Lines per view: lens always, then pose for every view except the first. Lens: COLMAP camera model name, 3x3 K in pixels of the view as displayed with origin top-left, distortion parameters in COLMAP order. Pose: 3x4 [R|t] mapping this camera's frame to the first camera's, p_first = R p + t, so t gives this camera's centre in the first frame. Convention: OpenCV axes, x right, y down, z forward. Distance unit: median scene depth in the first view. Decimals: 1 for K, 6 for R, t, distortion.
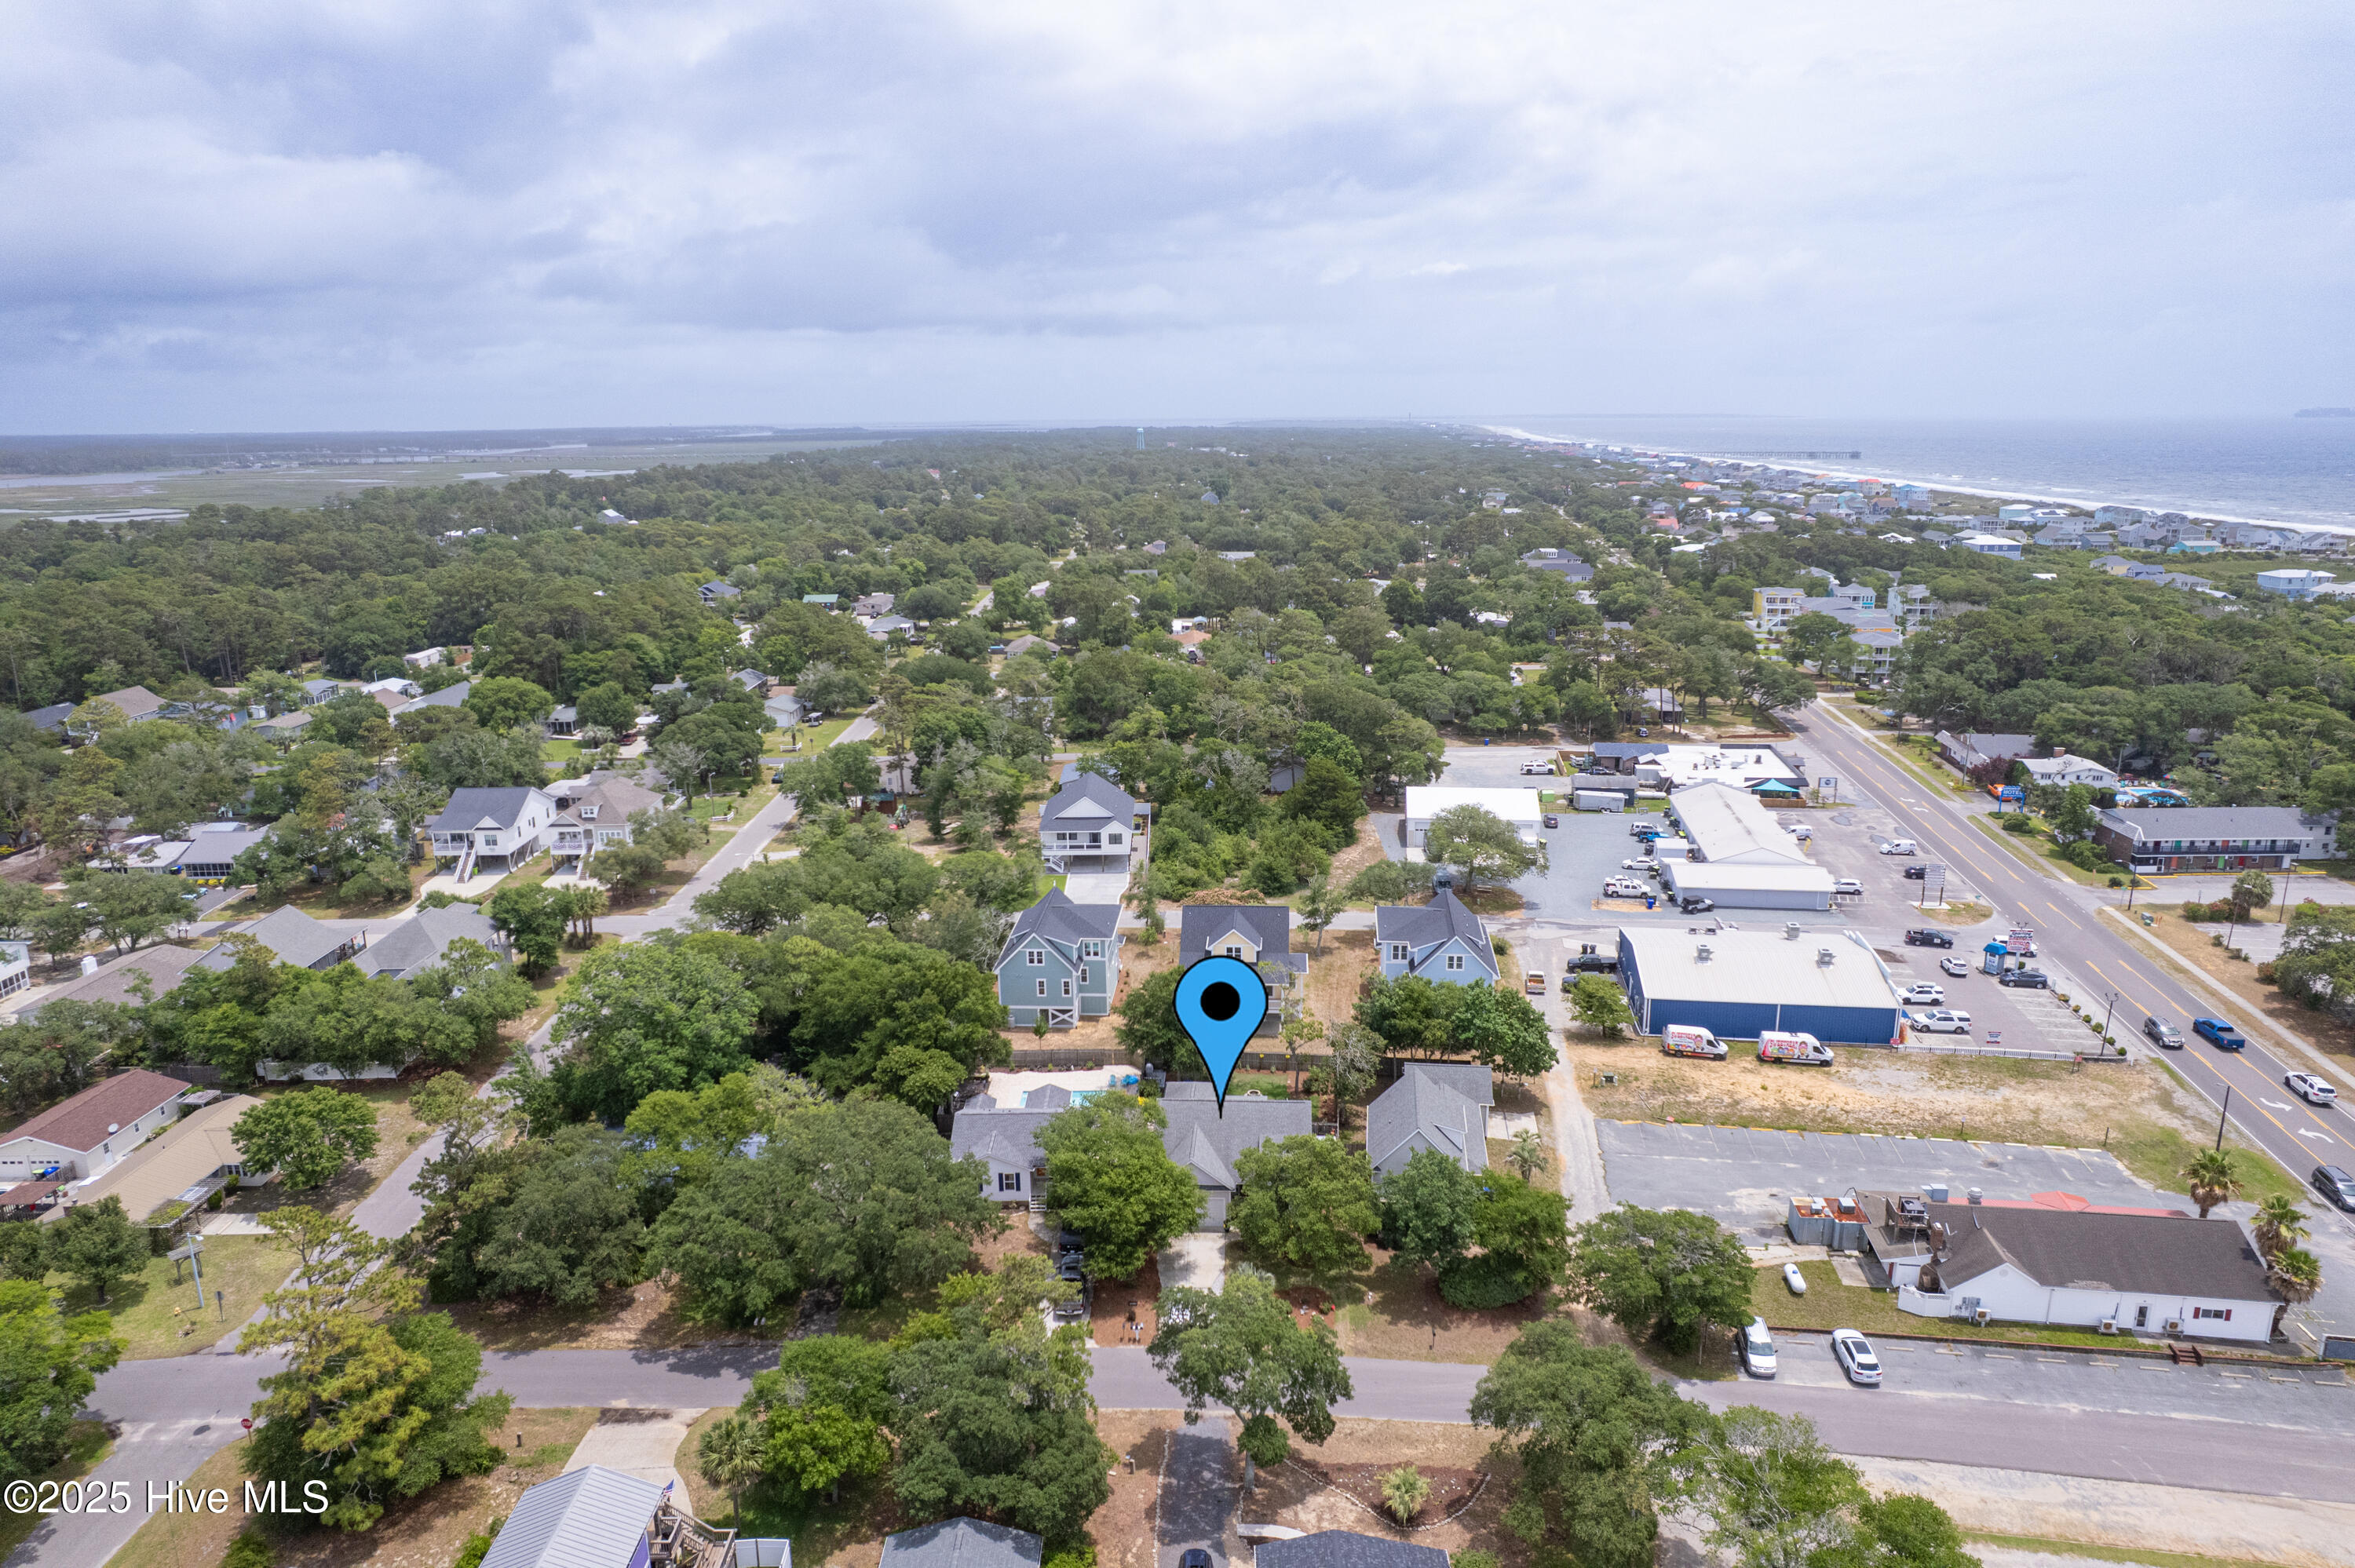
lens RADIAL K [[1496.9, 0, 1190.5], [0, 1496.9, 790.9], [0, 0, 1]] dist [-0.062245, 0.051649]
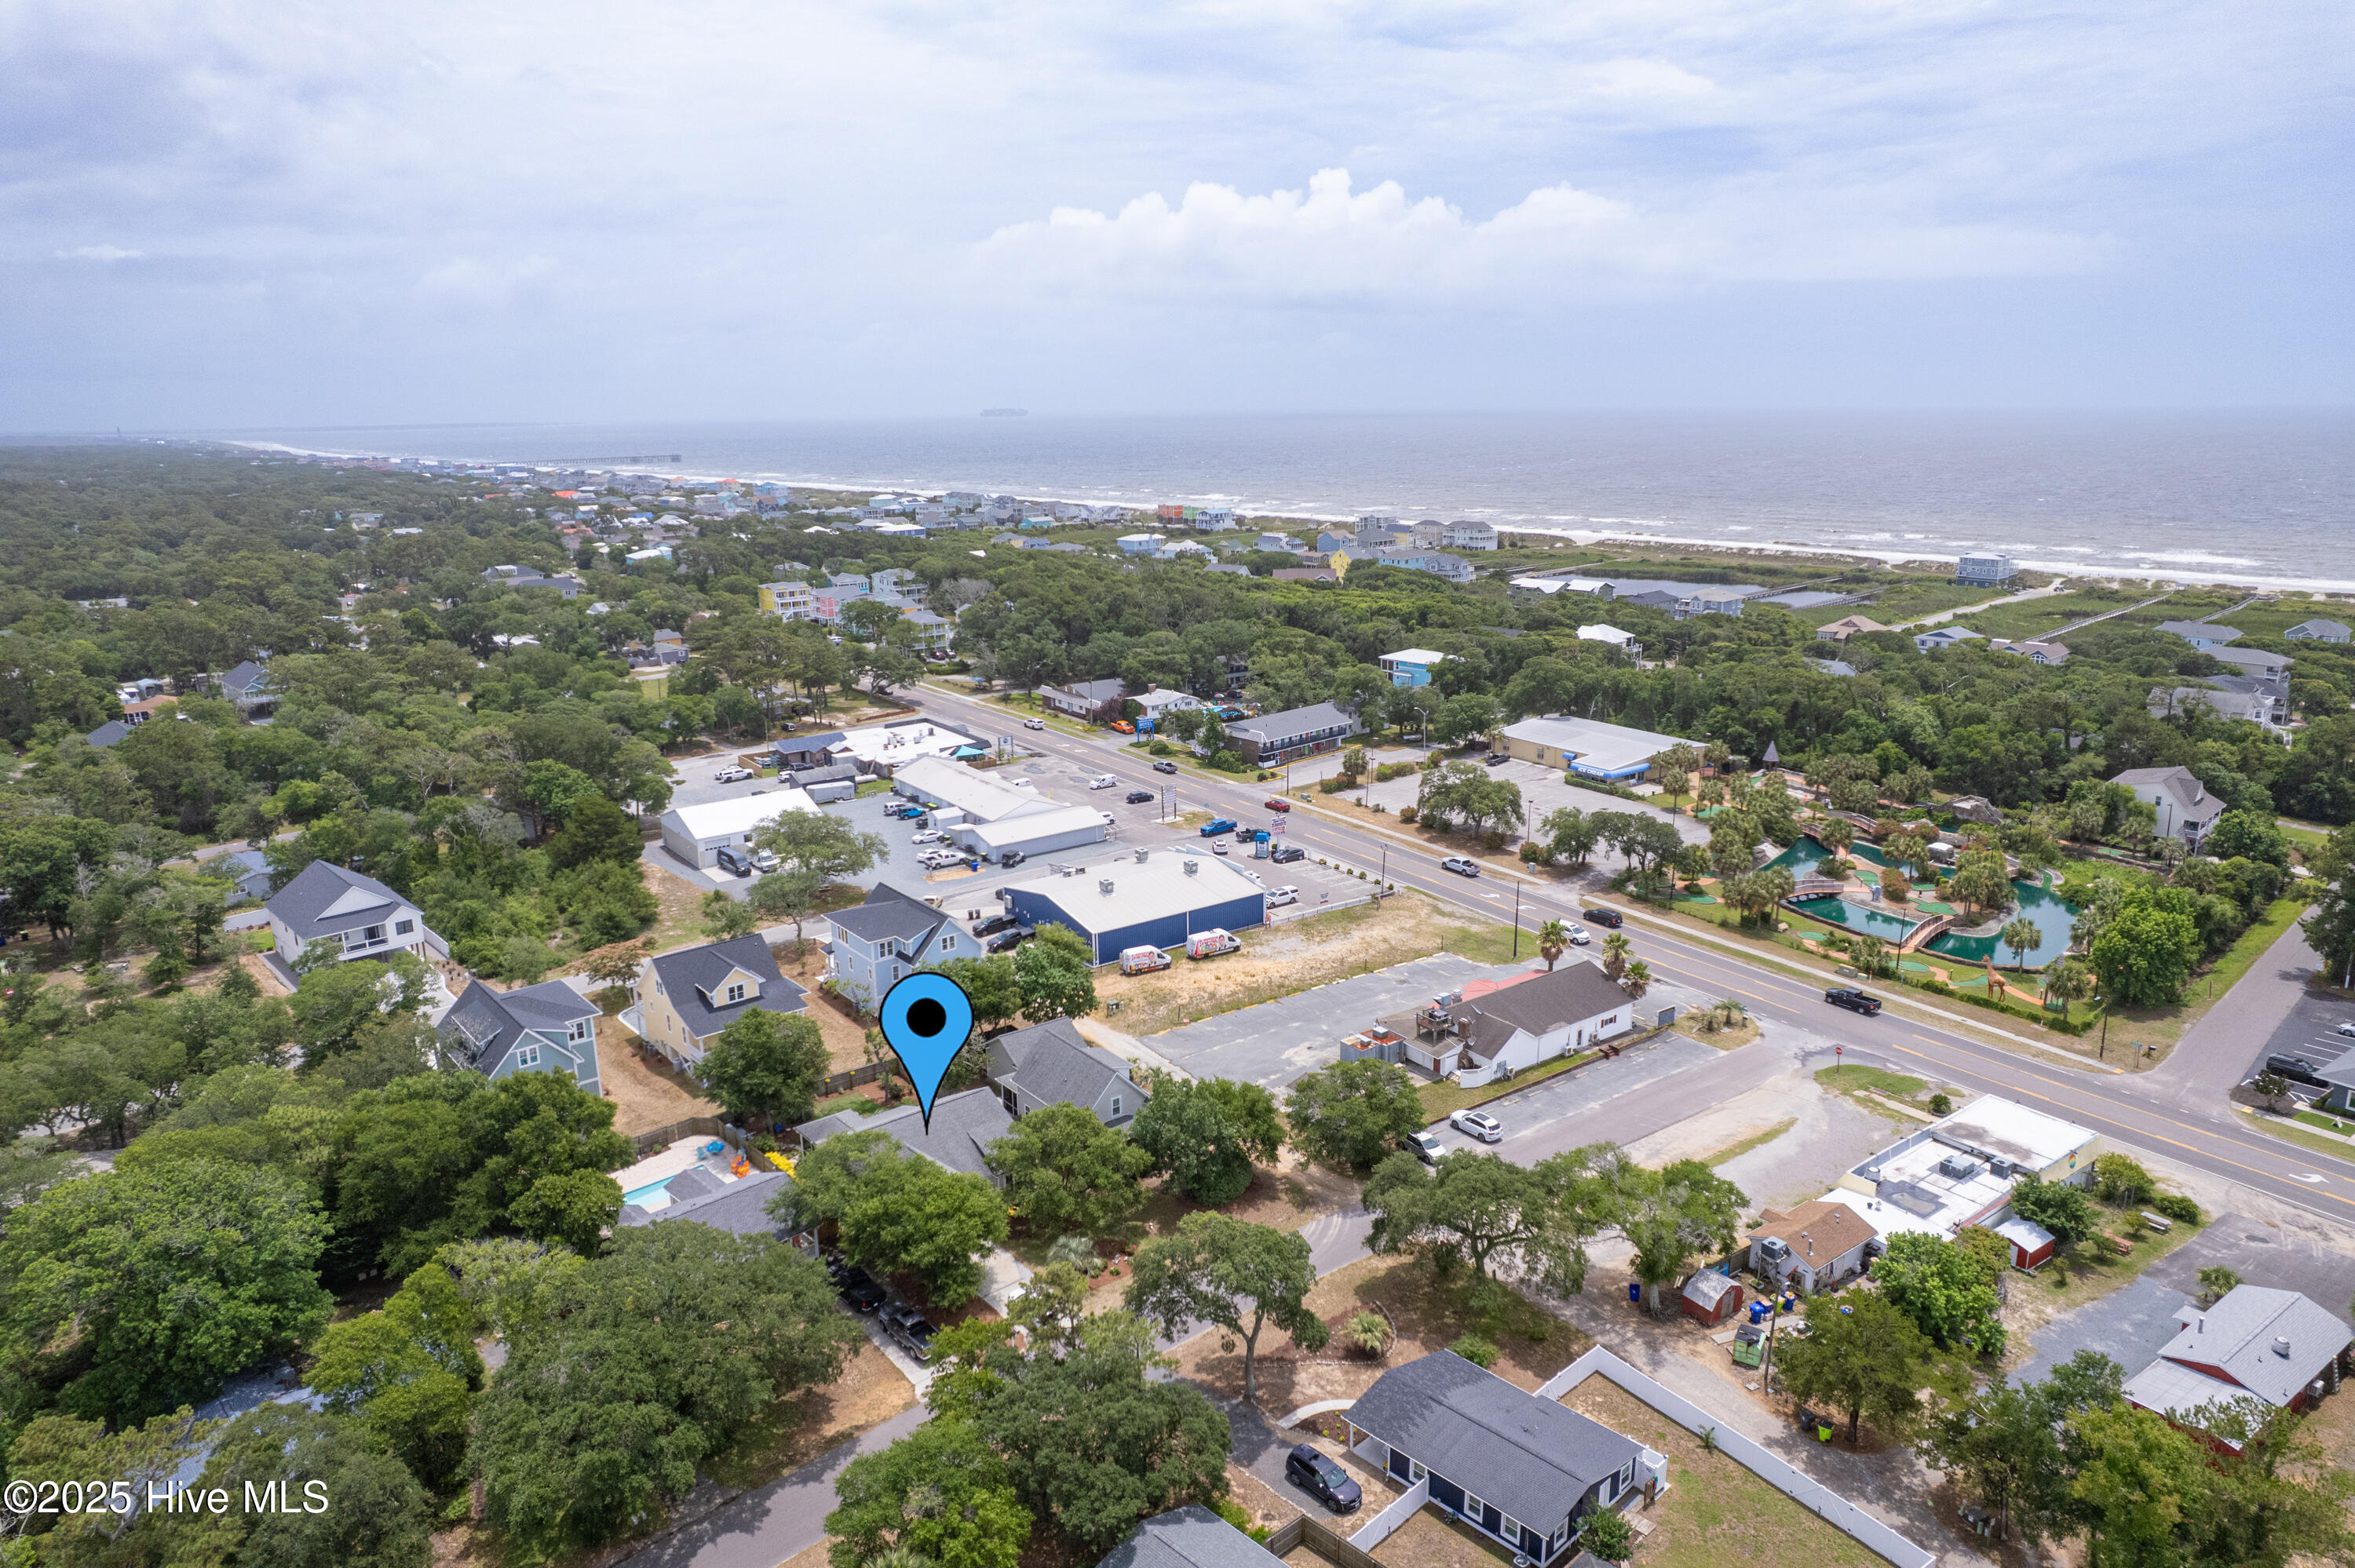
lens RADIAL K [[1496.9, 0, 1190.5], [0, 1496.9, 790.9], [0, 0, 1]] dist [-0.062245, 0.051649]
pose [[0.721278, -0.172489, 0.670825, -0.304086], [0.175438, 0.982410, 0.063973, -0.020877], [-0.670059, 0.071546, 0.738852, 0.088306]]
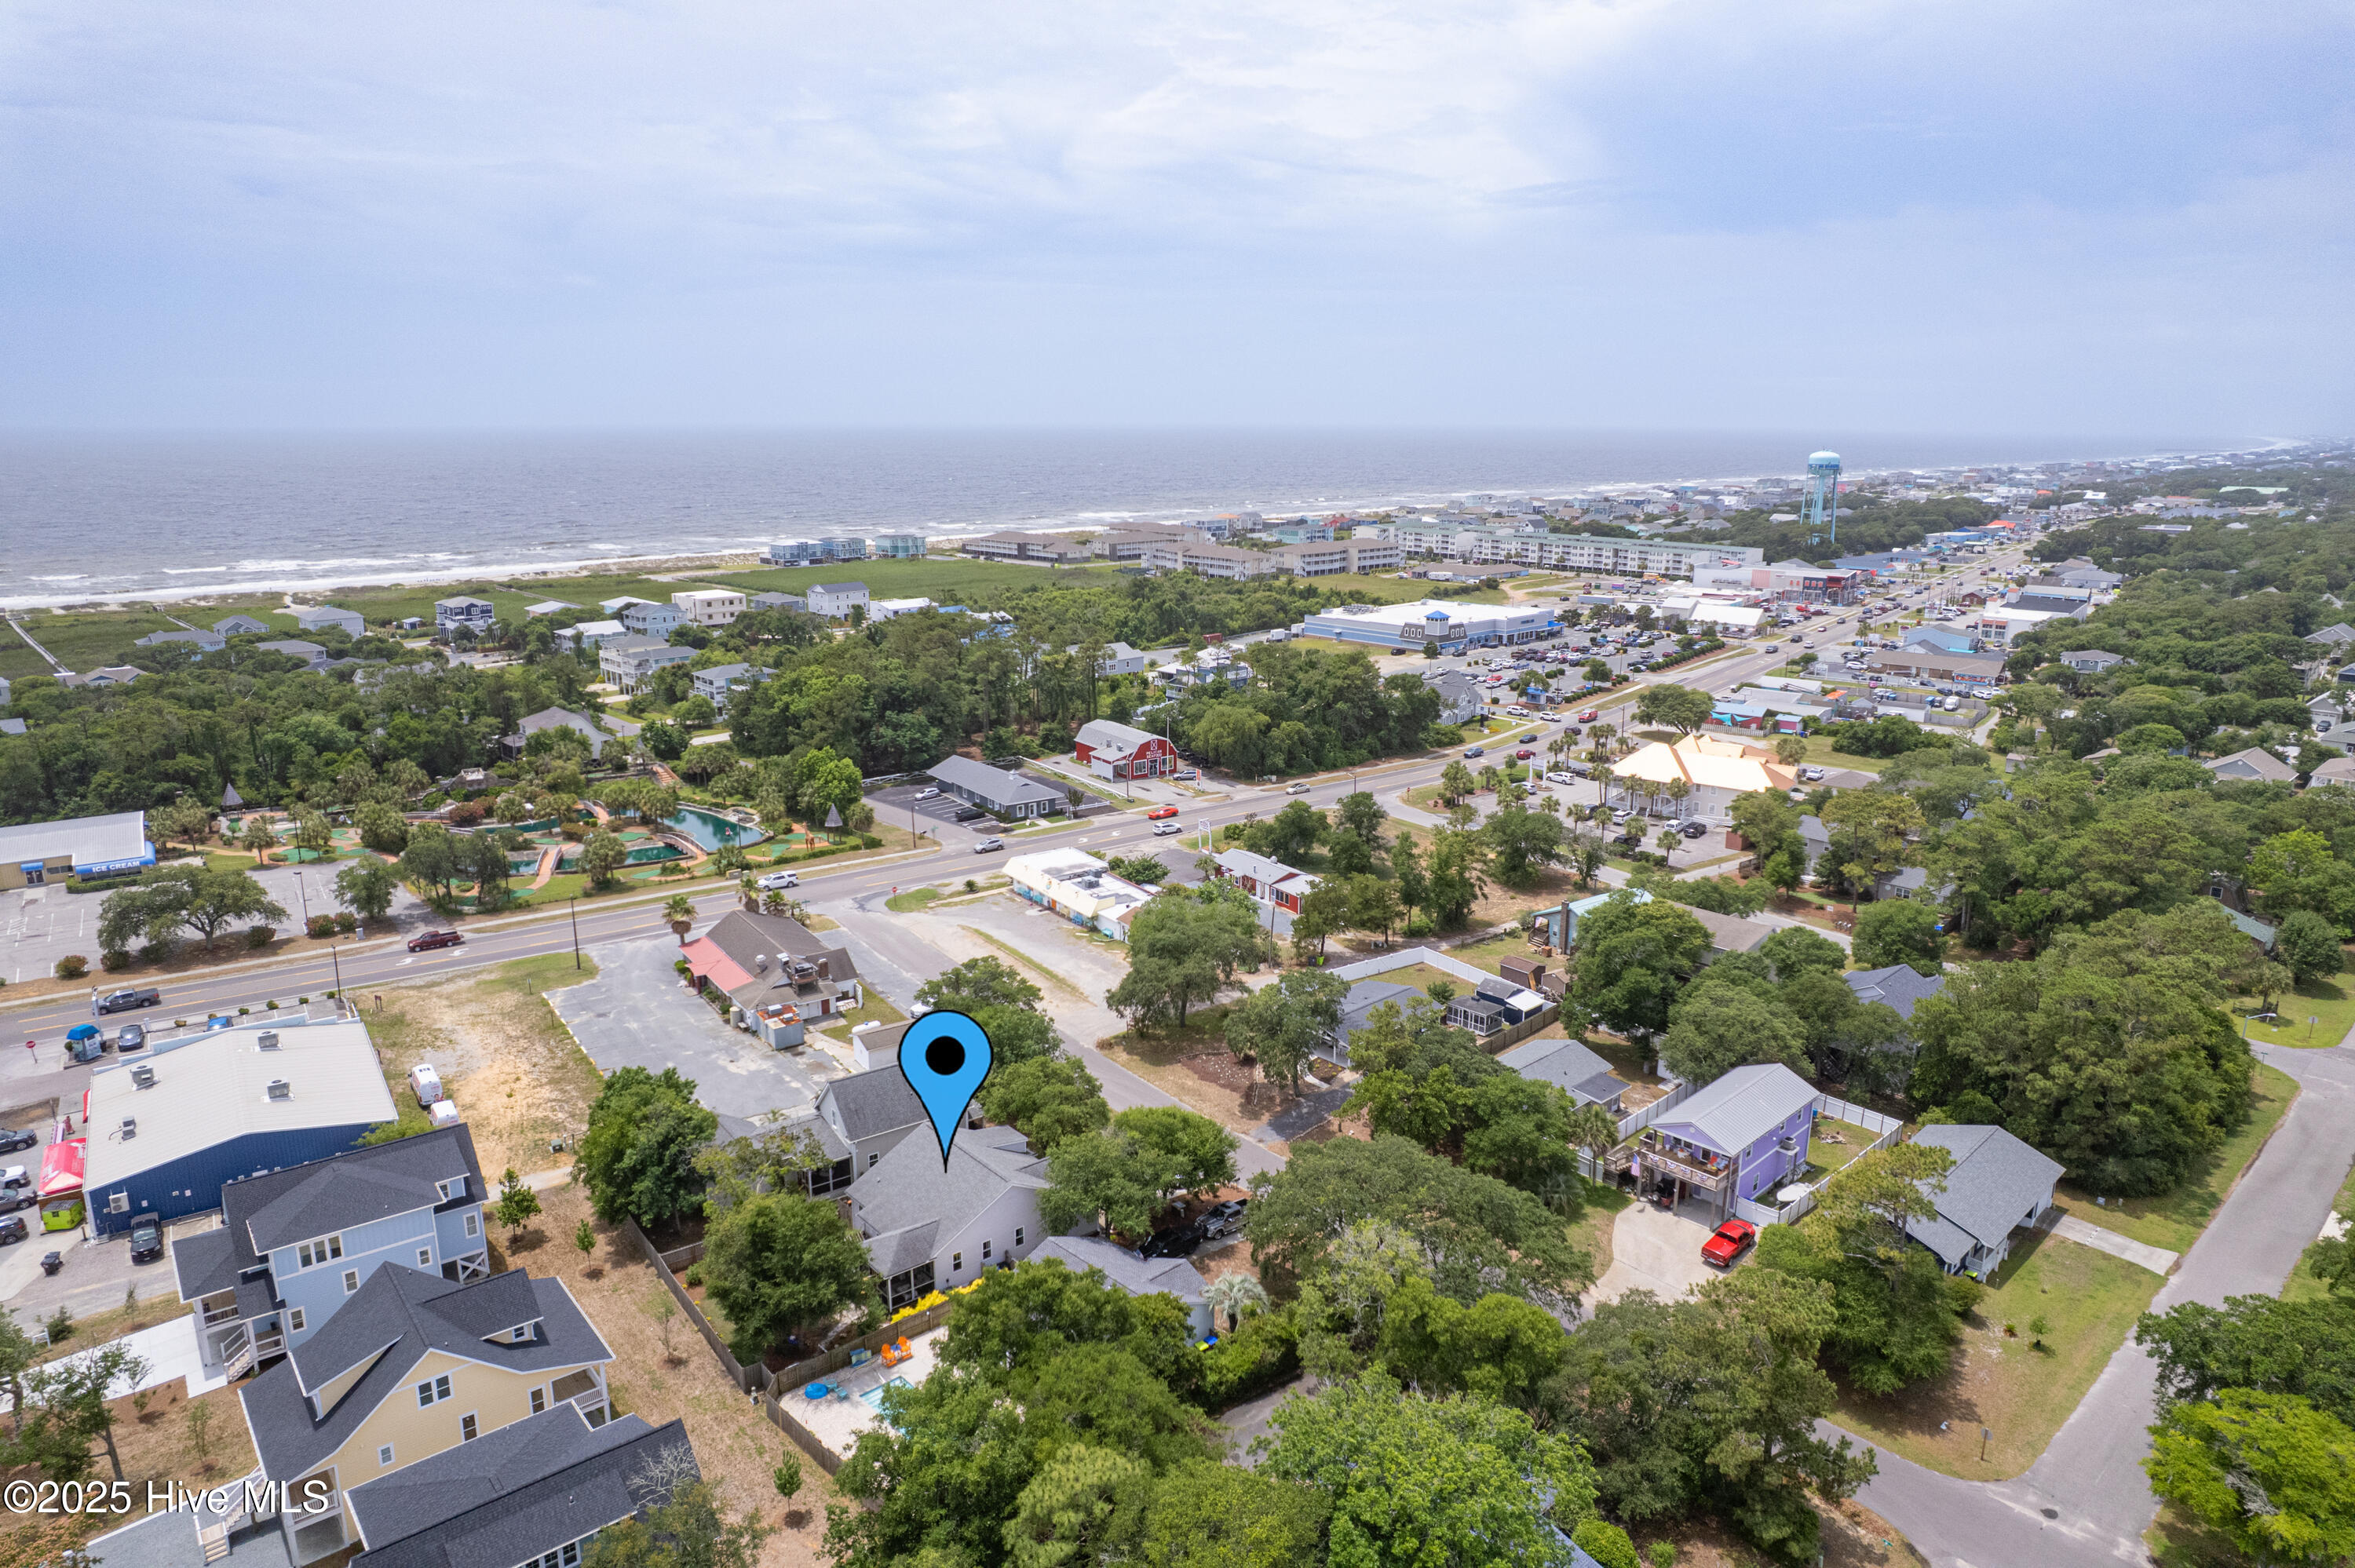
lens RADIAL K [[1496.9, 0, 1190.5], [0, 1496.9, 790.9], [0, 0, 1]] dist [-0.062245, 0.051649]
pose [[-0.682174, -0.169534, 0.711265, -0.447188], [0.185718, 0.900675, 0.392803, -0.216106], [-0.707211, 0.400054, -0.582931, 0.875076]]
